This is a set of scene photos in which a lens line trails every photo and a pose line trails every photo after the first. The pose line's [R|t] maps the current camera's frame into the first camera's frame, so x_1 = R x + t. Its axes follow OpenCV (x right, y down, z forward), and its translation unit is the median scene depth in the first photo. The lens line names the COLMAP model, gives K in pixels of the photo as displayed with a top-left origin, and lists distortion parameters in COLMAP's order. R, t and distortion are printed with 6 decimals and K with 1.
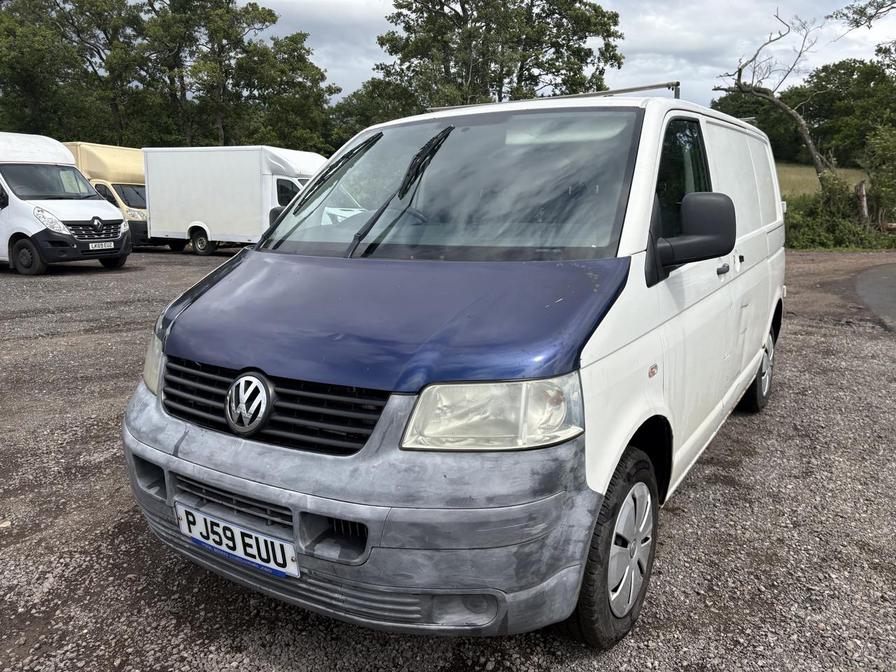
lens RADIAL K [[739.3, 0, 447.0], [0, 739.3, 292.5], [0, 0, 1]] dist [0.078399, -0.099986]
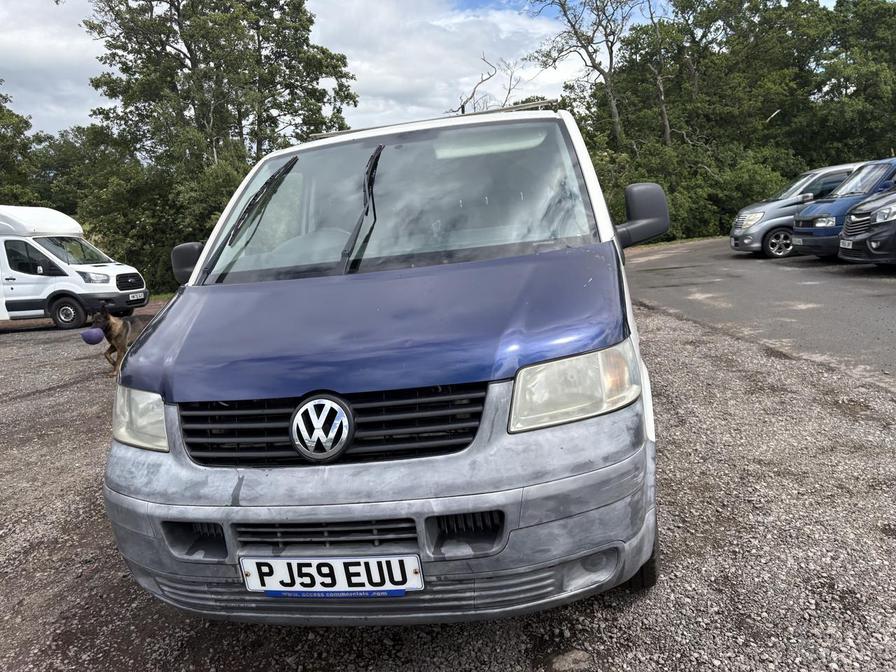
lens RADIAL K [[739.3, 0, 447.0], [0, 739.3, 292.5], [0, 0, 1]] dist [0.078399, -0.099986]
pose [[0.911578, -0.124534, 0.391812, -0.460669], [0.147268, 0.988689, -0.028384, 0.027938], [-0.383846, 0.083575, 0.919607, 0.053364]]
